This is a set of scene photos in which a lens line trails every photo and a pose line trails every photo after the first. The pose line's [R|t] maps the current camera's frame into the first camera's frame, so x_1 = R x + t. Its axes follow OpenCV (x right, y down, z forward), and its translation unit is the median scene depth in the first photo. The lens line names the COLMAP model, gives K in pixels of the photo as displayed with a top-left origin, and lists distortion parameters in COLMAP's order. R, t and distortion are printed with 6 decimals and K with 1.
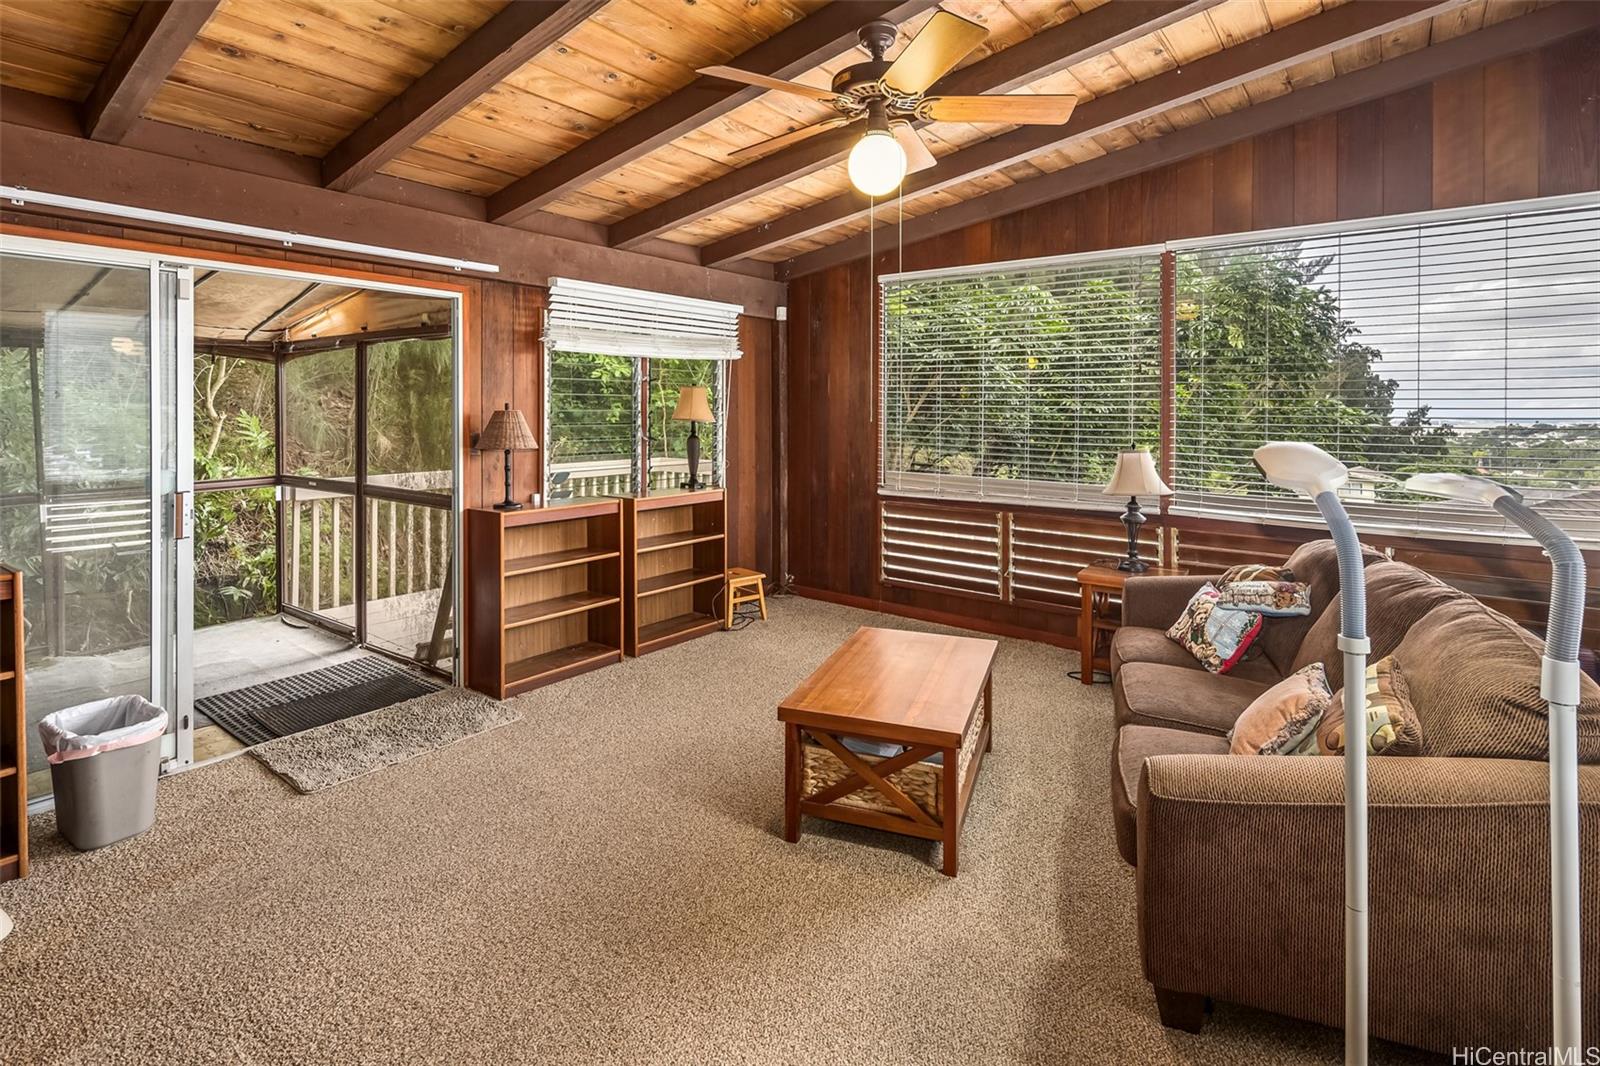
lens RADIAL K [[772.6, 0, 797.9], [0, 772.6, 414.1], [0, 0, 1]] dist [-0.002140, -0.000106]
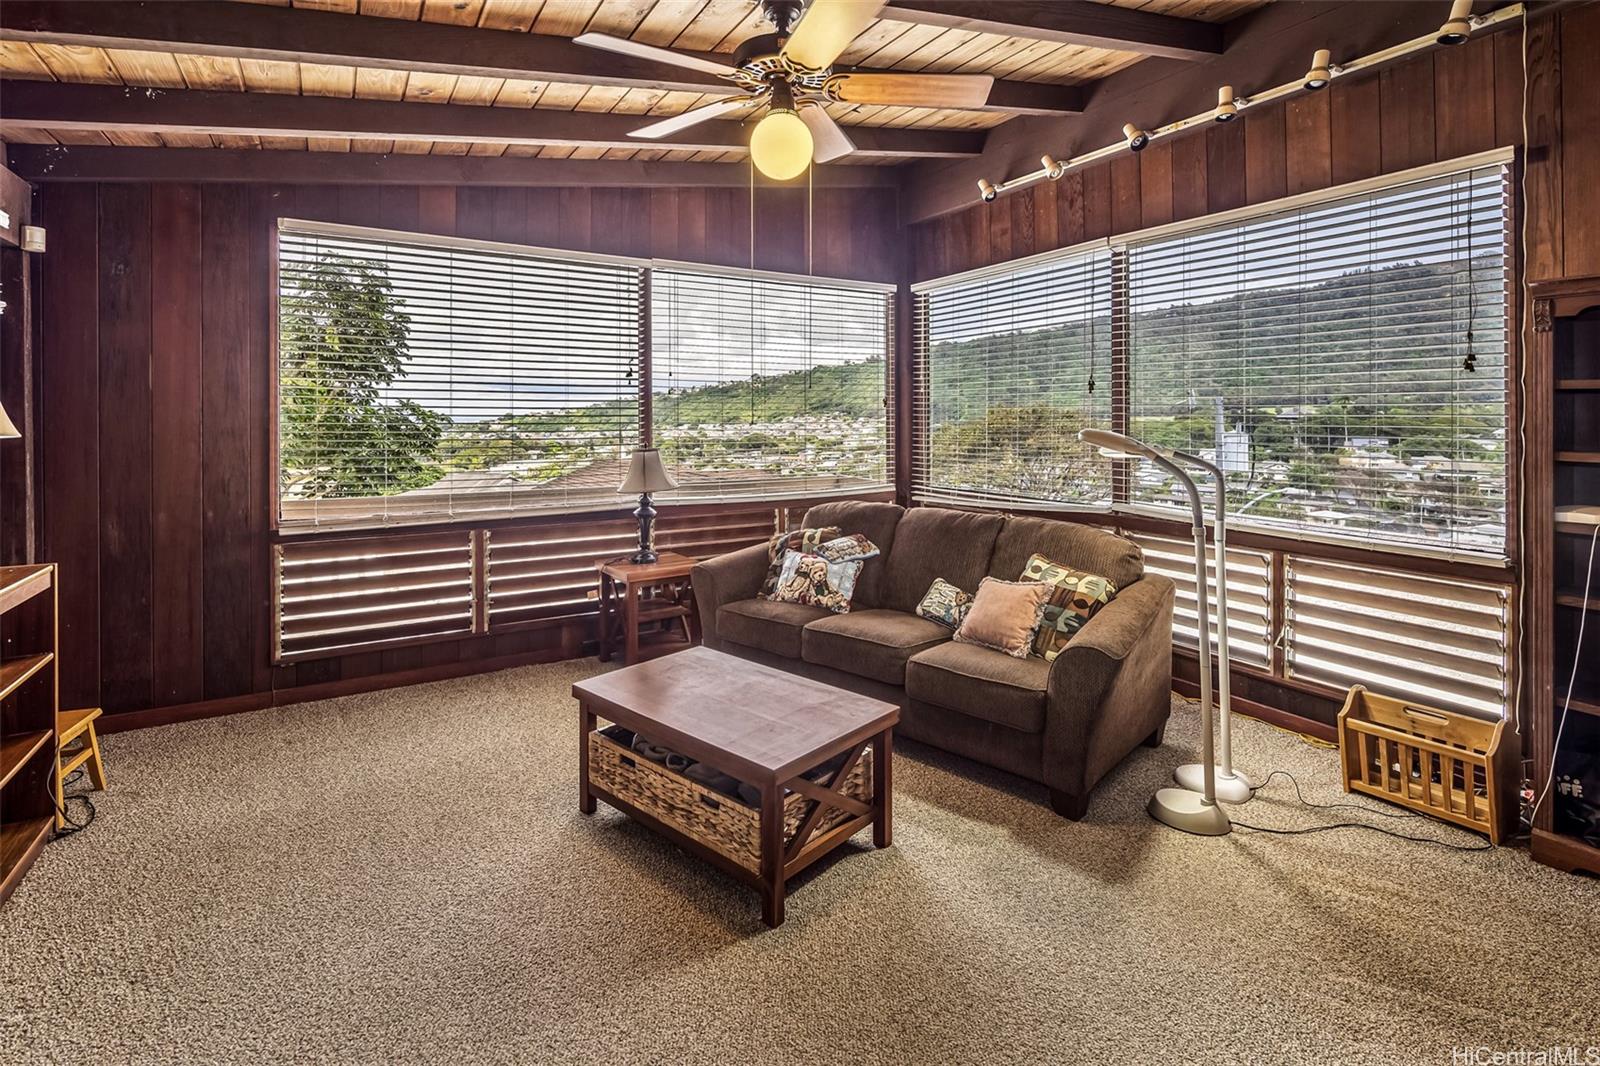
lens RADIAL K [[772.6, 0, 797.9], [0, 772.6, 414.1], [0, 0, 1]] dist [-0.002140, -0.000106]
pose [[0.357065, -0.004006, 0.934071, -0.408539], [0.009639, 0.999953, 0.000603, -0.000137], [-0.934030, 0.008789, 0.357087, 0.355045]]
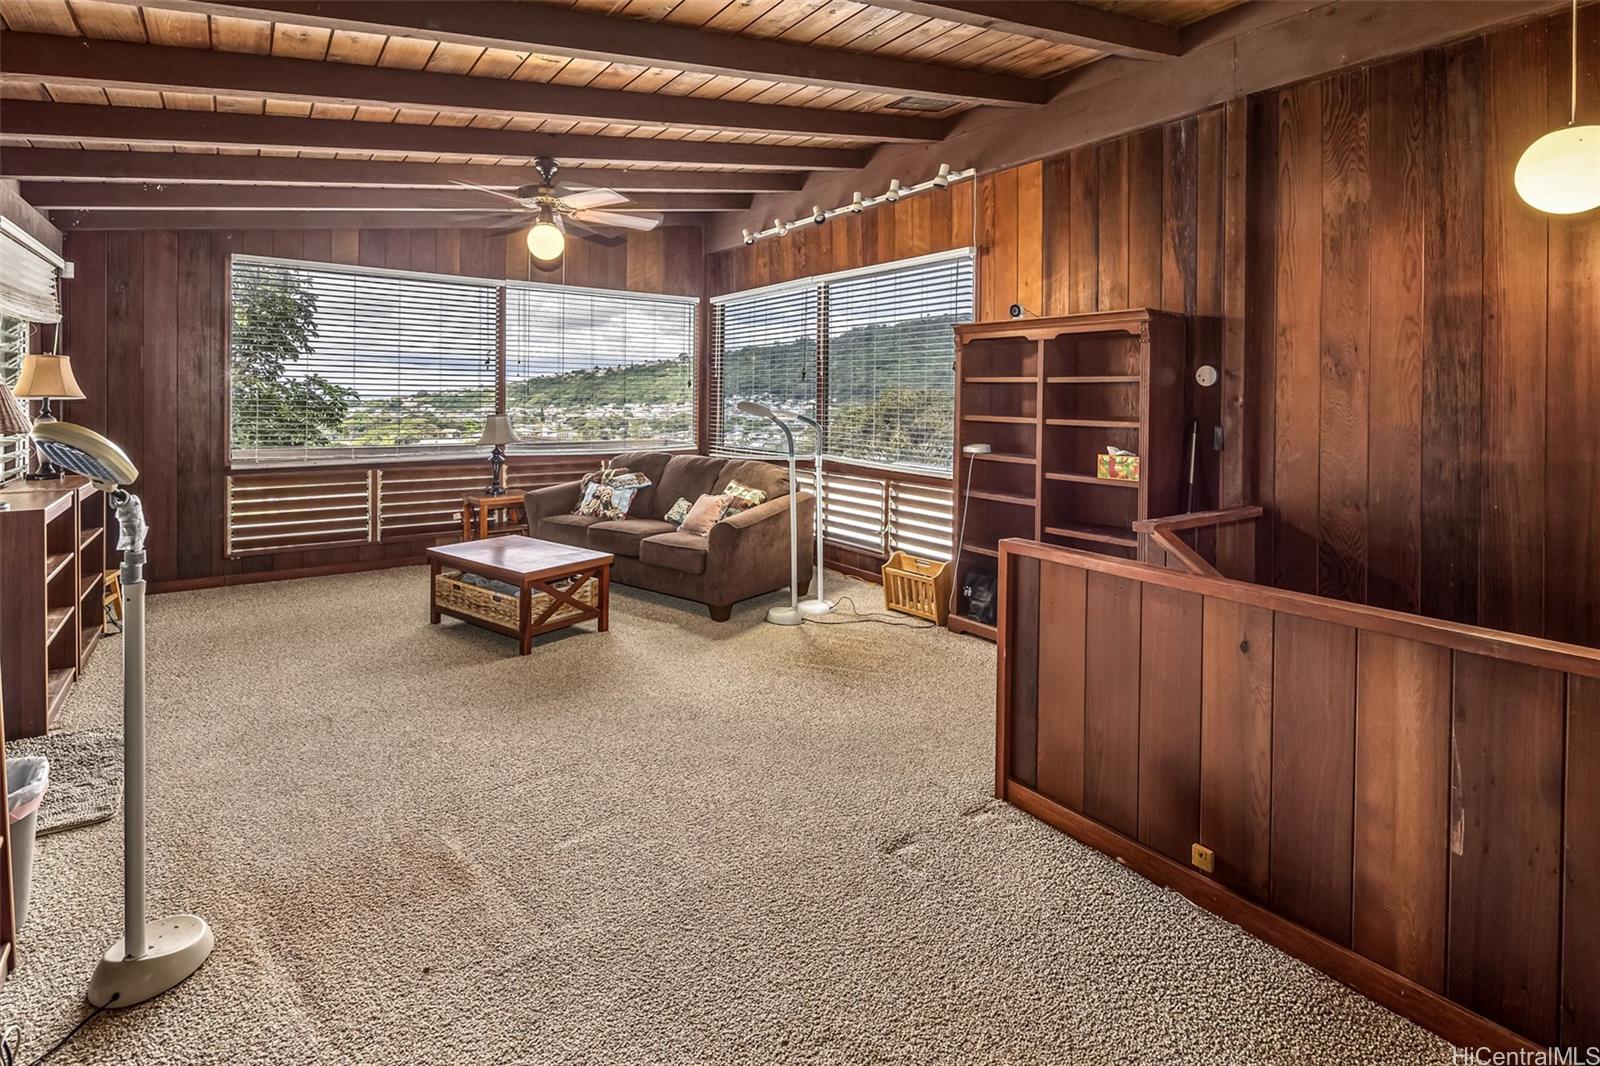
lens RADIAL K [[782.9, 0, 799.8], [0, 782.9, 401.4], [0, 0, 1]] dist [0.000620, -0.000134]
pose [[0.271281, -0.008567, 0.962462, -0.746616], [-0.002061, 0.999953, 0.009482, 0.003657], [-0.962498, -0.004556, 0.271251, 0.006437]]
